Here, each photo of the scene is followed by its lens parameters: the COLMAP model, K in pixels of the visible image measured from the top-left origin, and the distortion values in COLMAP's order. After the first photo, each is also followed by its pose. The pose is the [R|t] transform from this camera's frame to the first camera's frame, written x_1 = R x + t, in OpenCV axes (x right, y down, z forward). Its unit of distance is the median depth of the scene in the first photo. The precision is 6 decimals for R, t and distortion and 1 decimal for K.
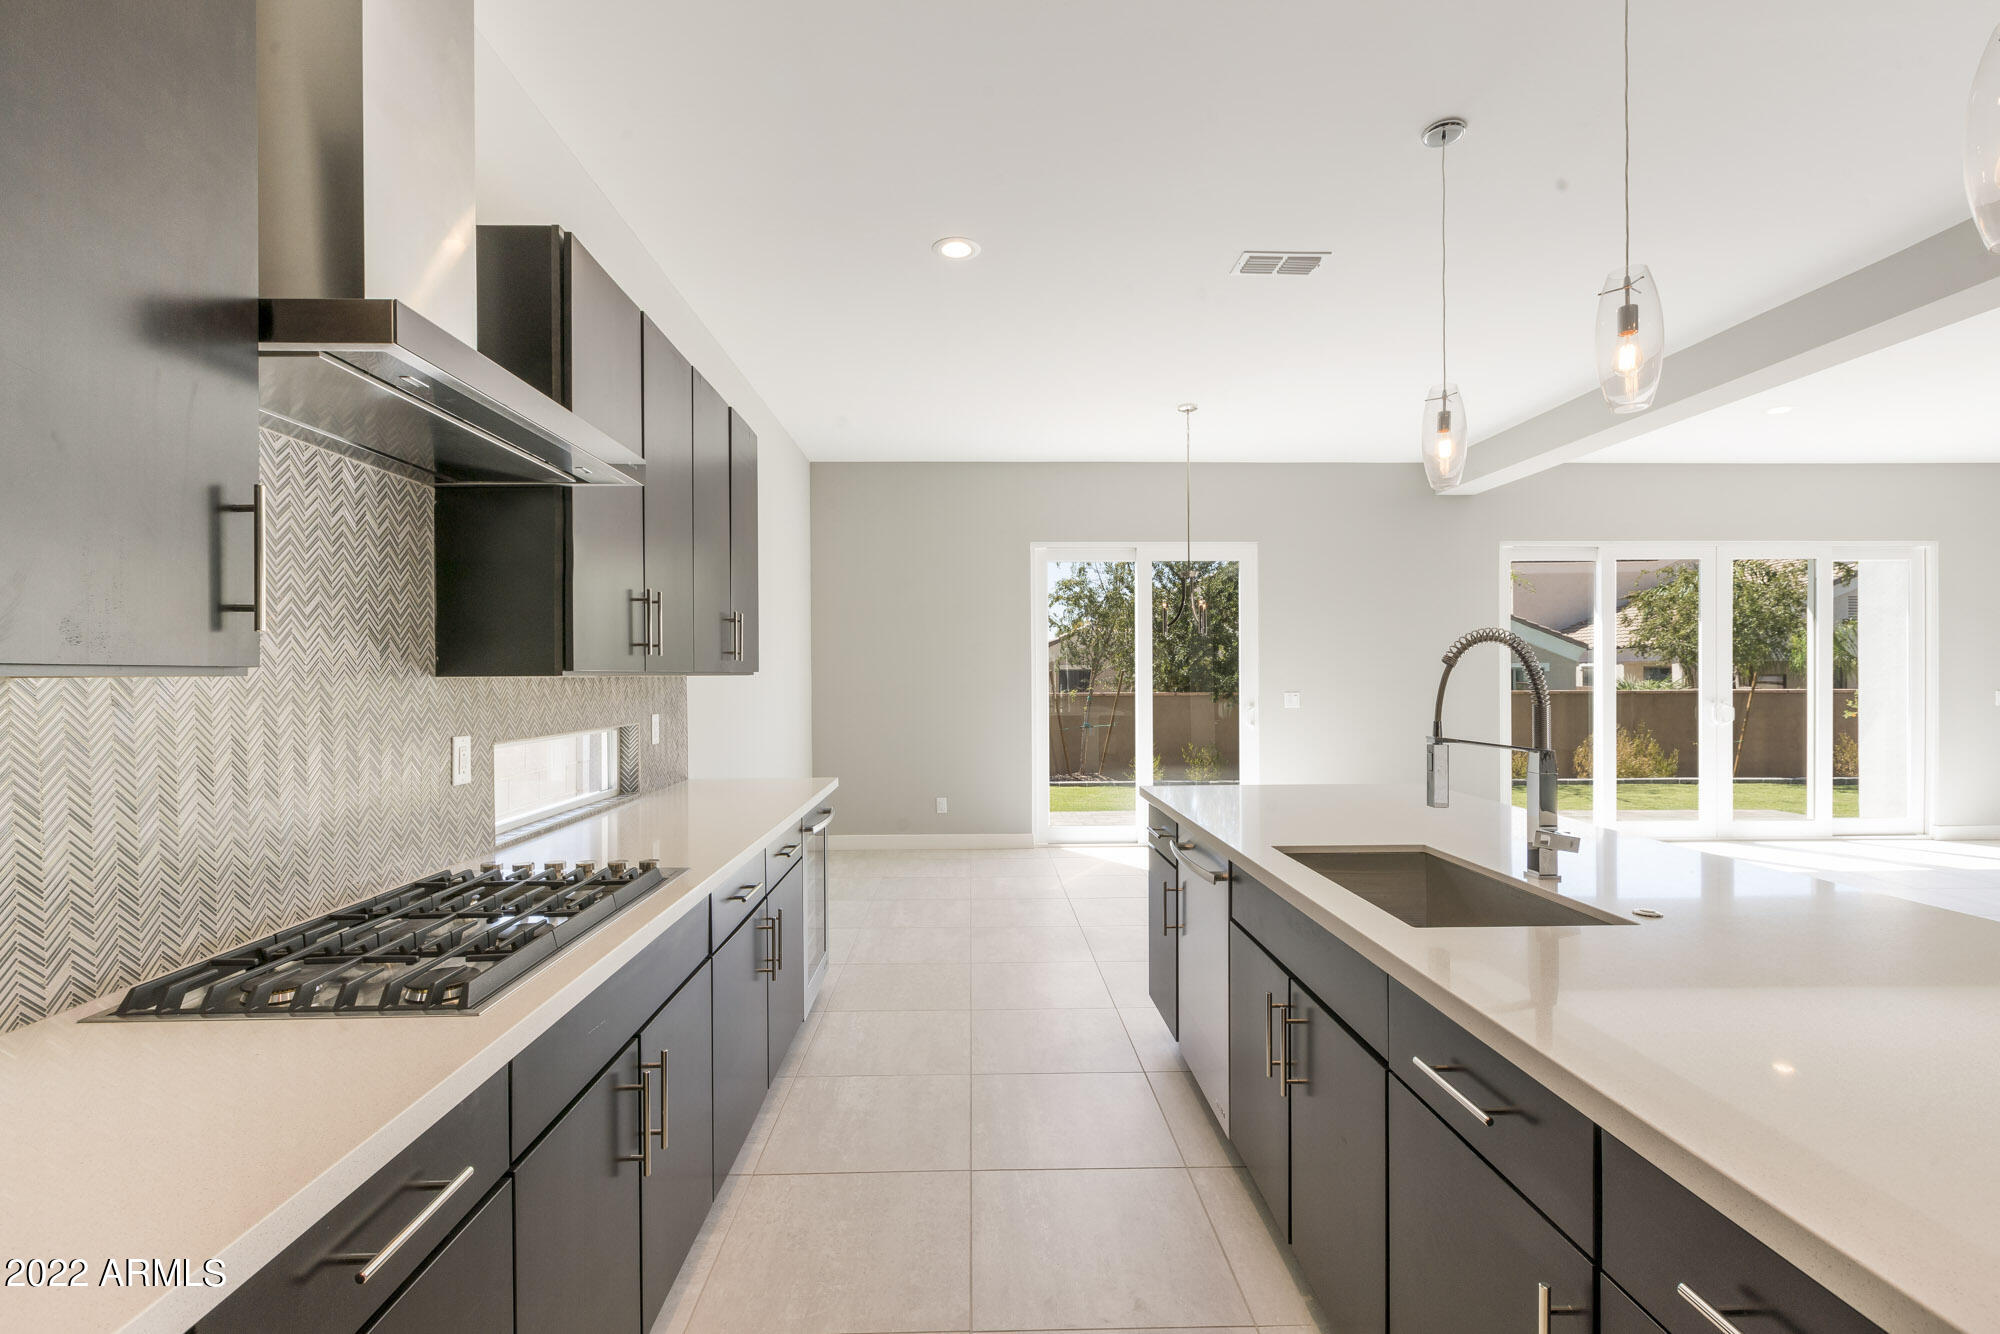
lens RADIAL K [[902.2, 0, 1000.2], [0, 902.2, 663.5], [0, 0, 1]] dist [0.004470, -0.002316]
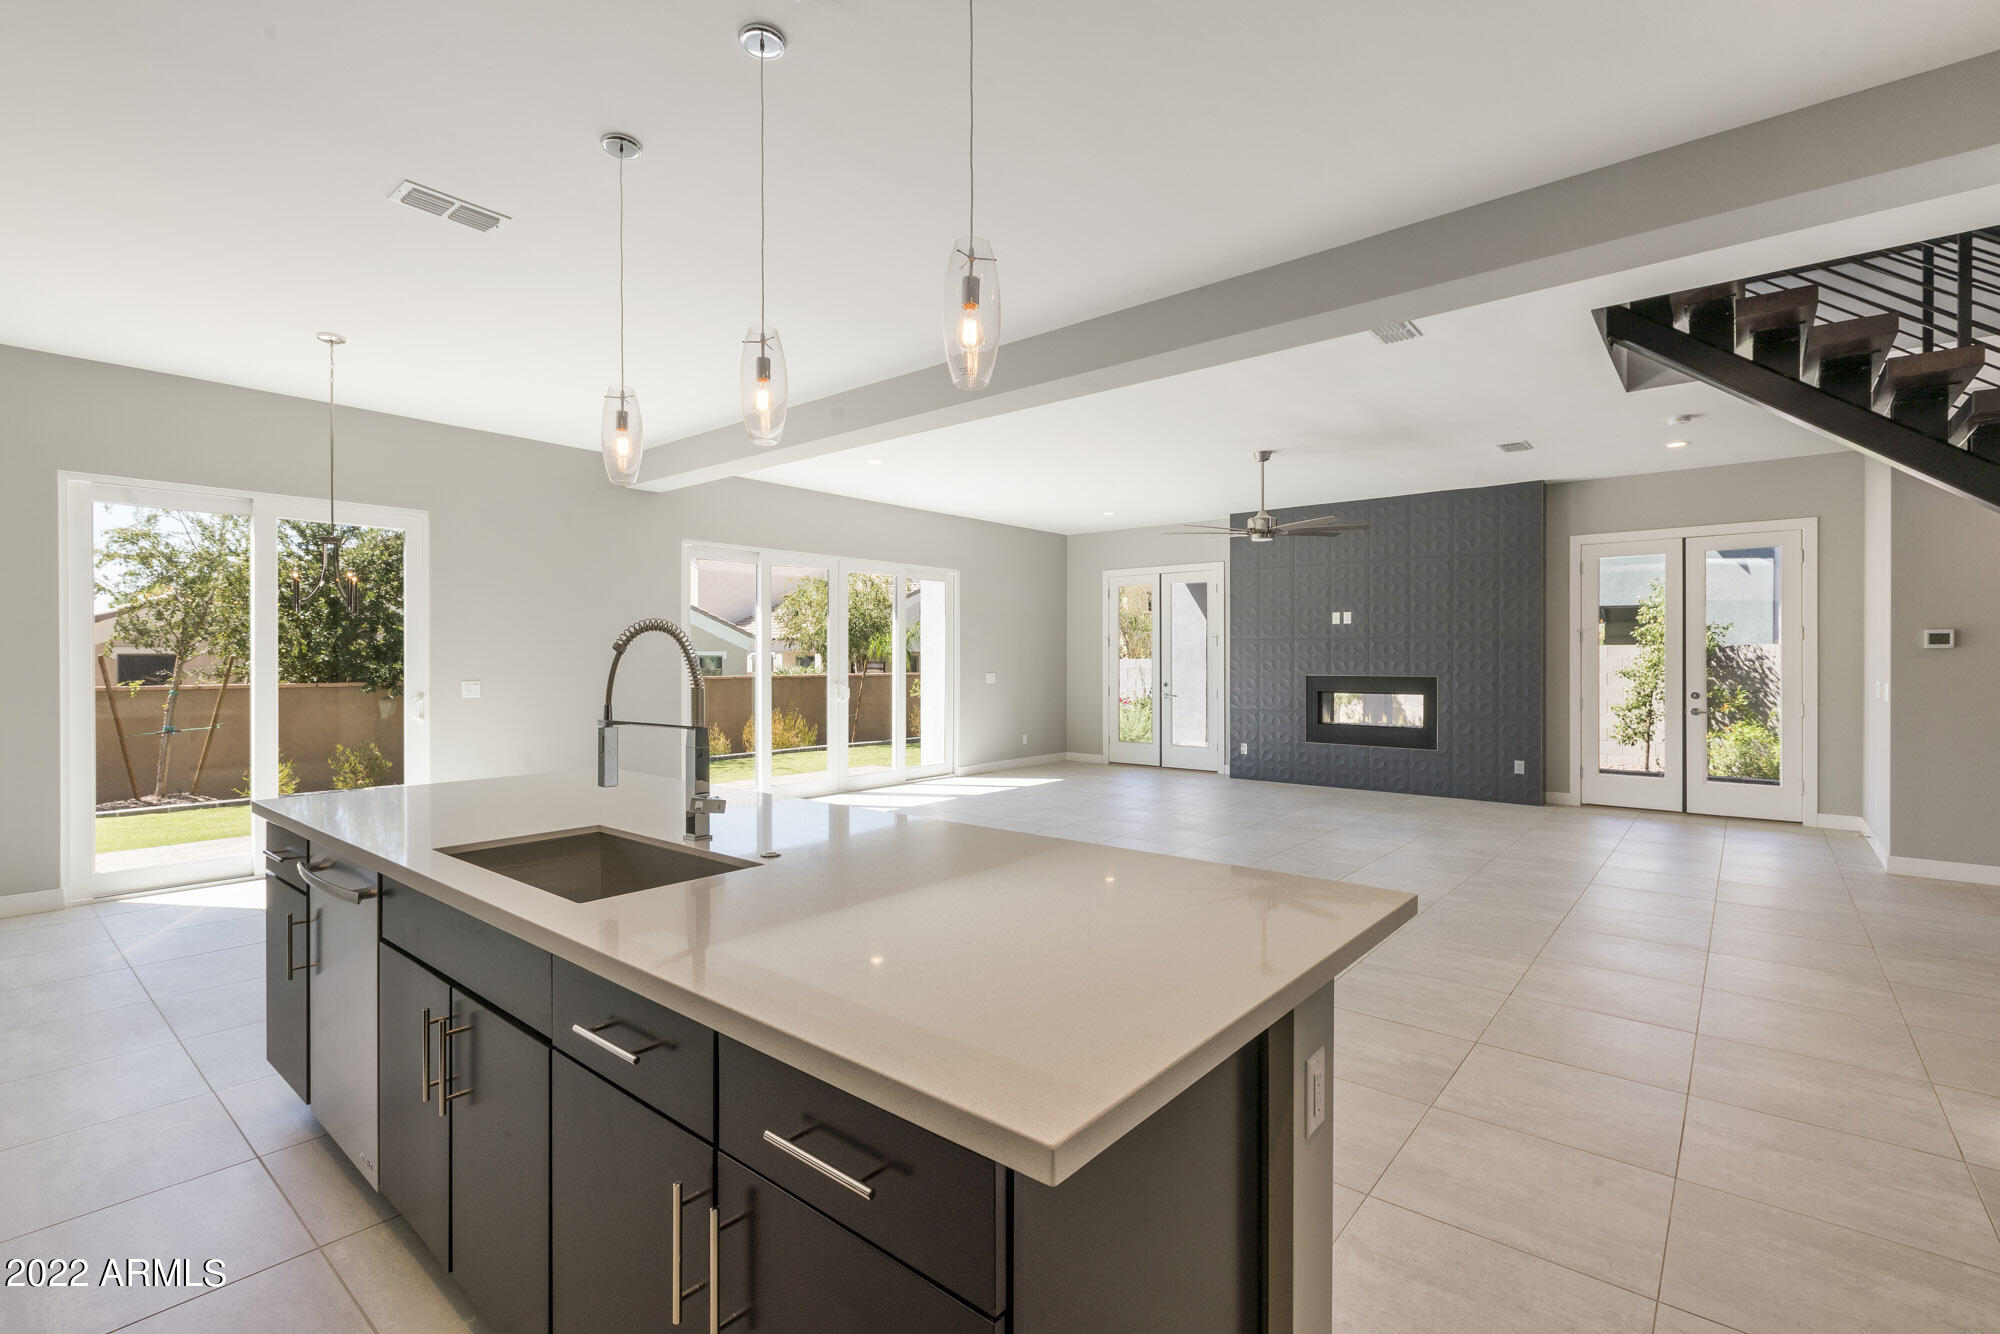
lens RADIAL K [[902.2, 0, 998.4], [0, 902.2, 661.3], [0, 0, 1]] dist [0.004470, -0.002316]
pose [[0.668632, 0.002667, 0.743589, 0.002739], [-0.011309, 0.999914, 0.006582, 0.000217], [-0.743507, -0.012810, 0.668605, -0.023867]]
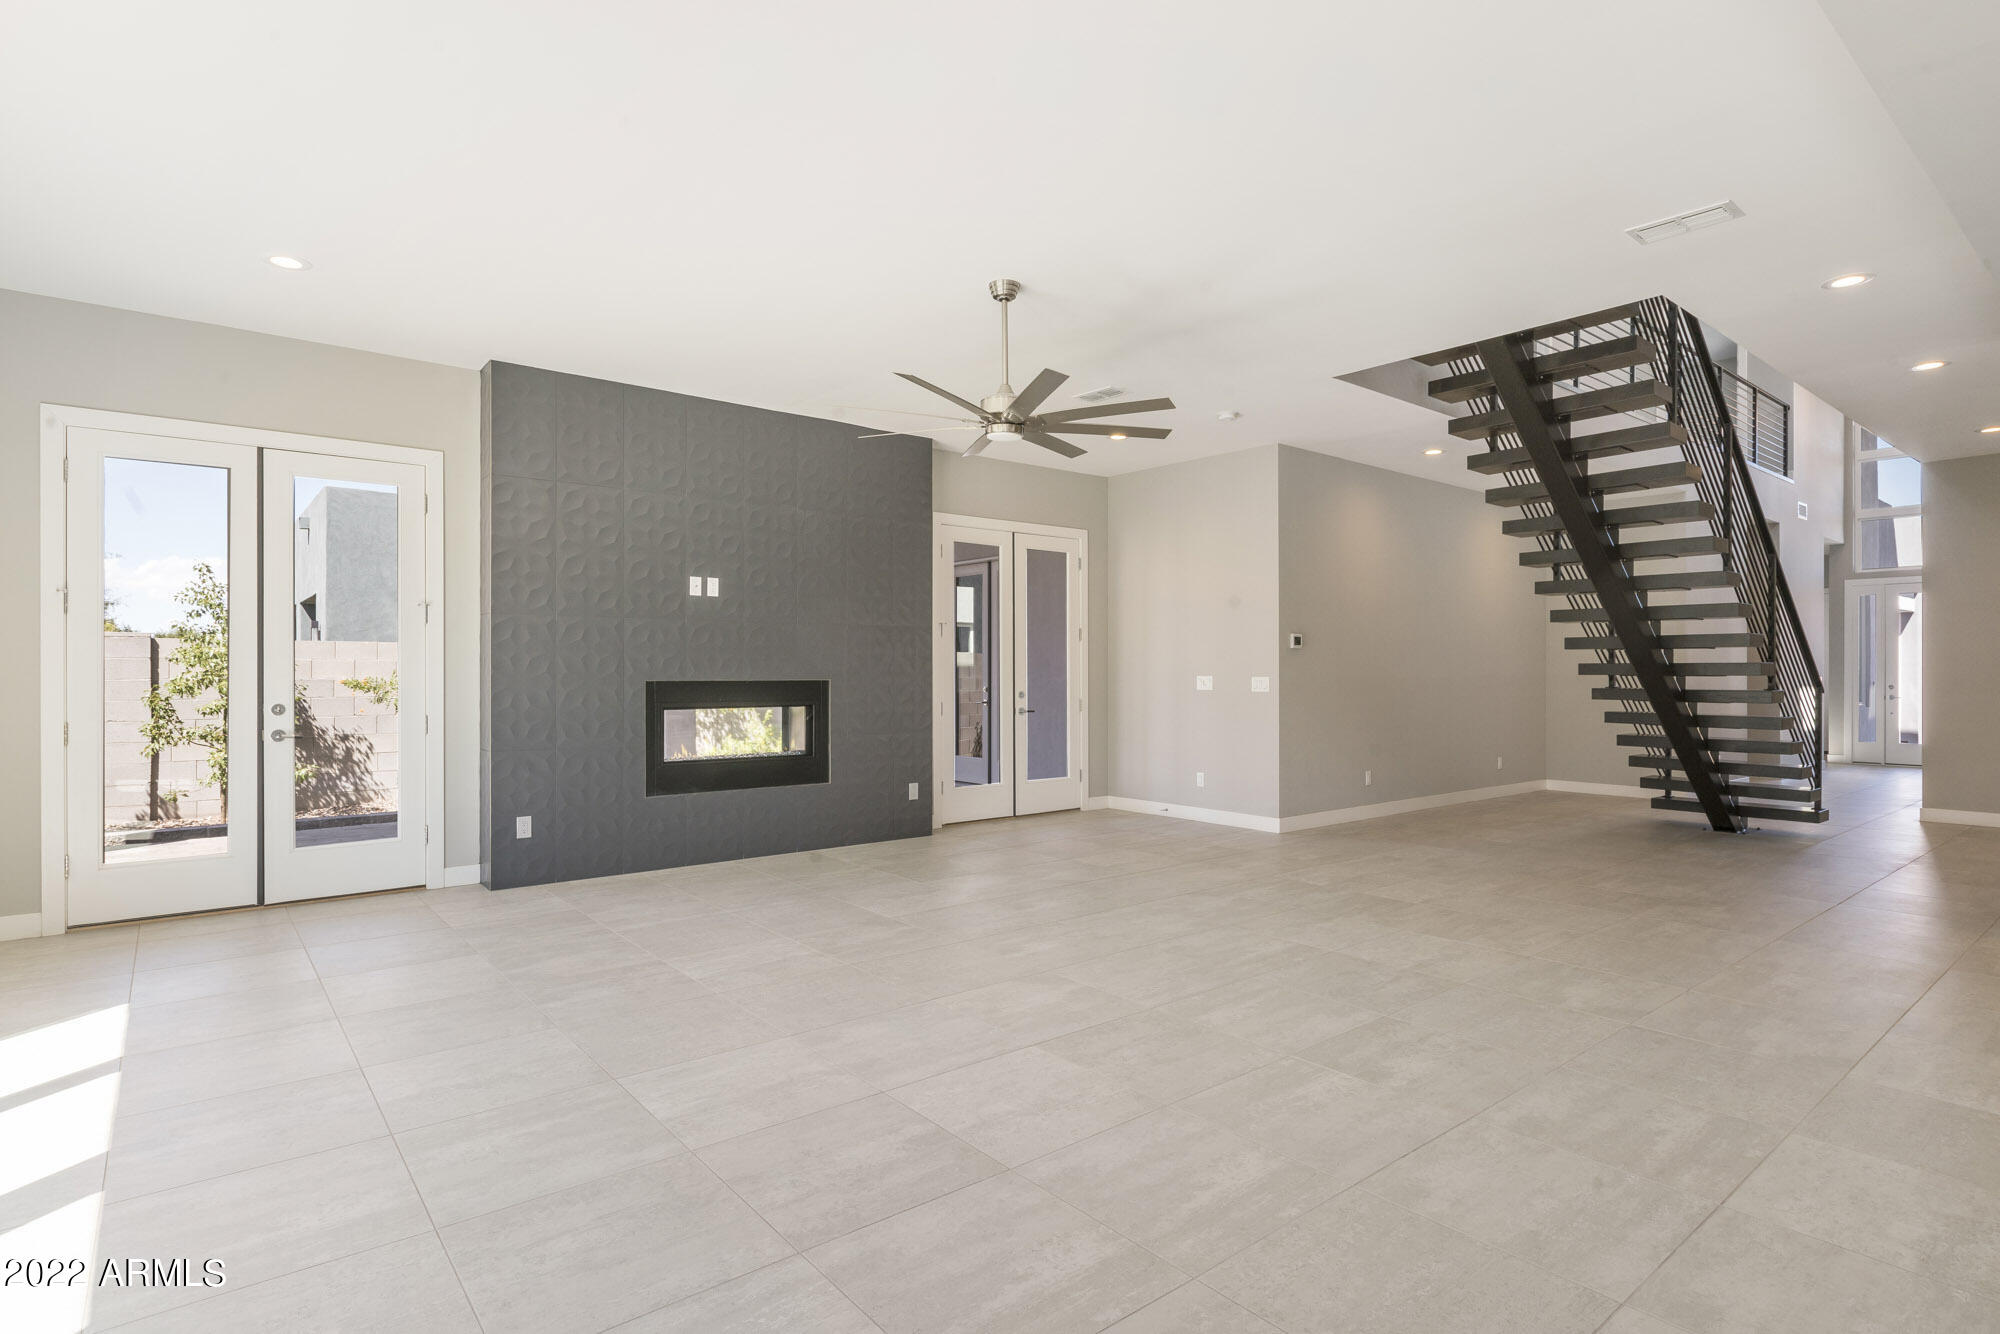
lens RADIAL K [[1001.5, 0, 1005.9], [0, 1001.5, 671.3], [0, 0, 1]] dist [-0.008108, 0.001068]
pose [[-0.609578, 0.000229, 0.792726, 0.898248], [-0.008977, 0.999934, -0.007192, 0.040720], [-0.792675, -0.011500, -0.609535, 1.694759]]
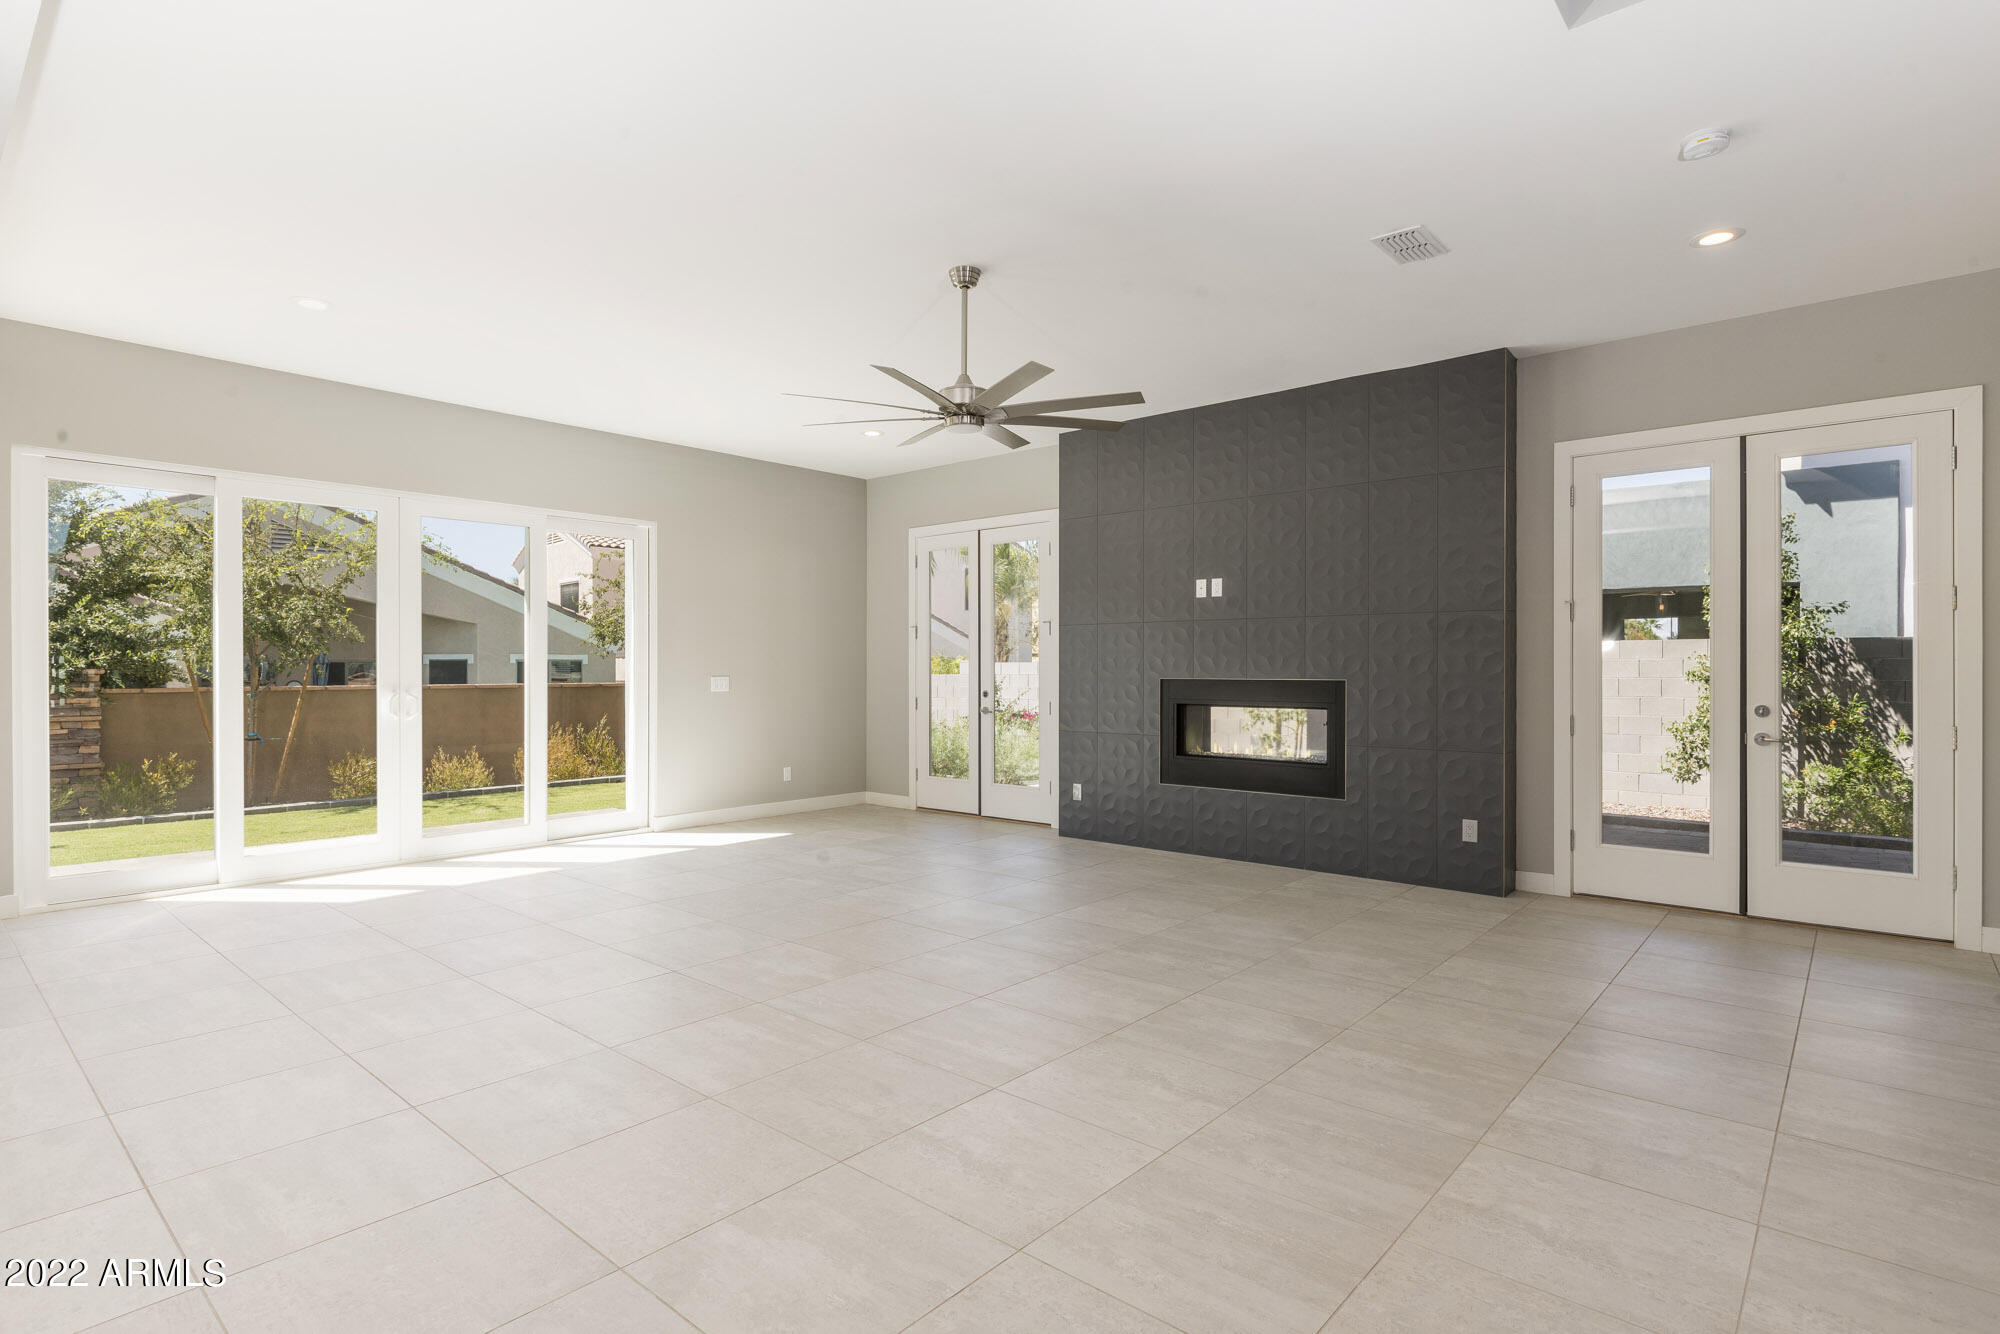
lens RADIAL K [[1001.5, 0, 997.3], [0, 1001.5, 671.8], [0, 0, 1]] dist [-0.008108, 0.001068]
pose [[0.687143, 0.001648, 0.726520, 1.041601], [-0.010476, 0.999916, 0.007640, 0.025243], [-0.726447, -0.012861, 0.687102, 0.006121]]
